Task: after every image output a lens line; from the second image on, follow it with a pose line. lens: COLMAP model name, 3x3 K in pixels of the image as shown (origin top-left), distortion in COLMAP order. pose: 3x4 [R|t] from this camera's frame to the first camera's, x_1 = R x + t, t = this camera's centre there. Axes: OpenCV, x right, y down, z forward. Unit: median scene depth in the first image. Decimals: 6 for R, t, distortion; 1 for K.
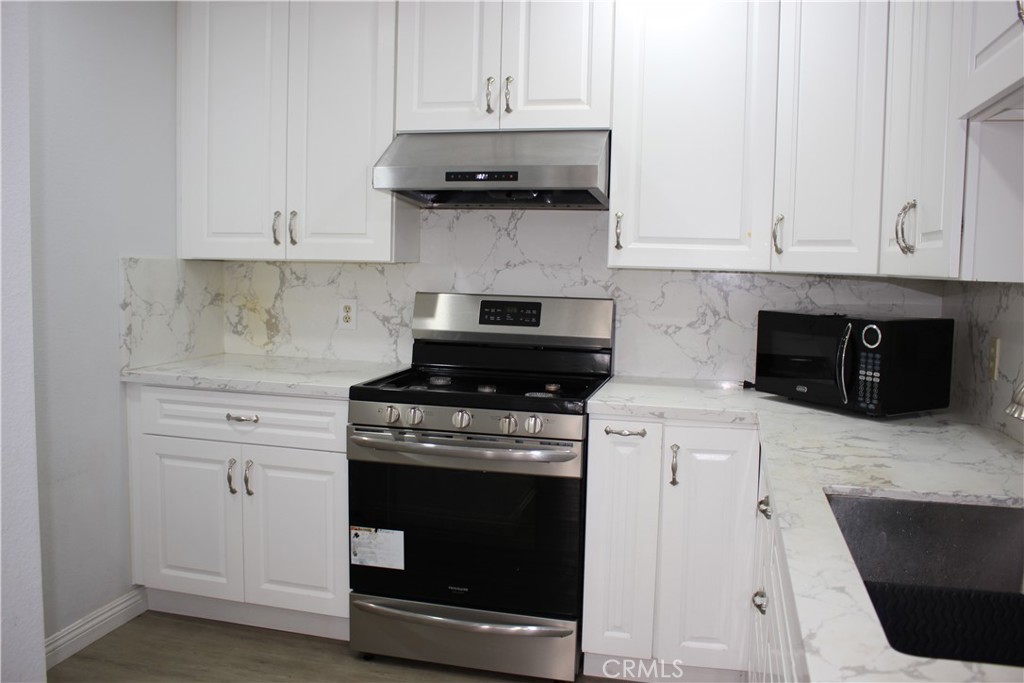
lens RADIAL K [[875.6, 0, 512.0], [0, 875.6, 341.5], [0, 0, 1]] dist [-0.093505, 0.010360]
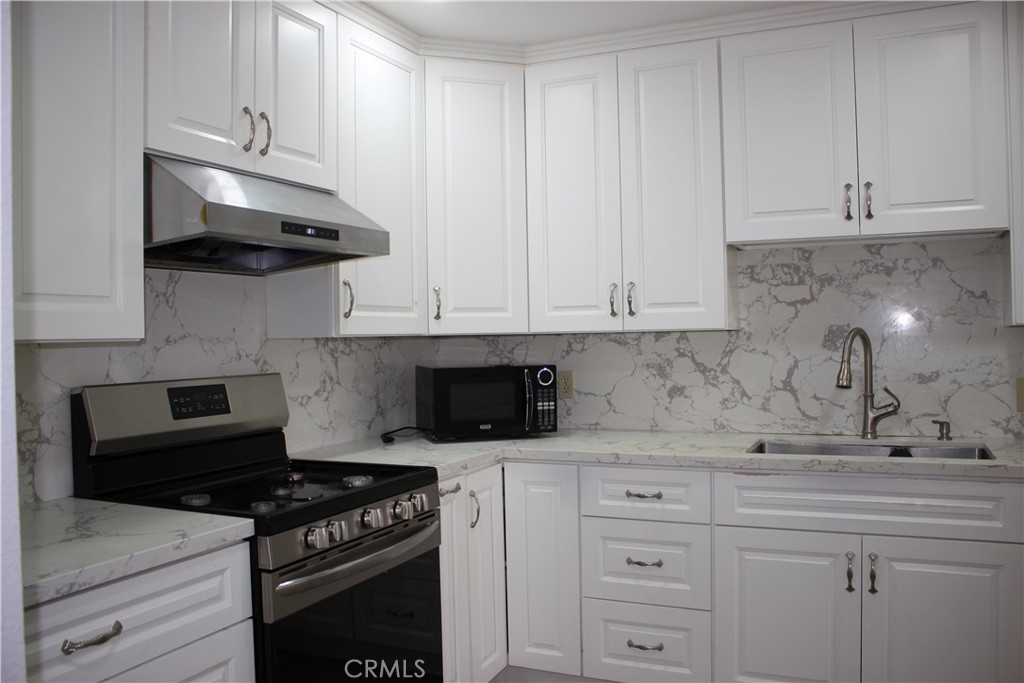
lens RADIAL K [[875.6, 0, 512.0], [0, 875.6, 341.5], [0, 0, 1]] dist [-0.093505, 0.010360]
pose [[0.184854, -0.034126, 0.982173, -0.733354], [0.115088, 0.993272, 0.012852, -0.065347], [-0.976004, 0.110661, 0.187537, 0.595698]]
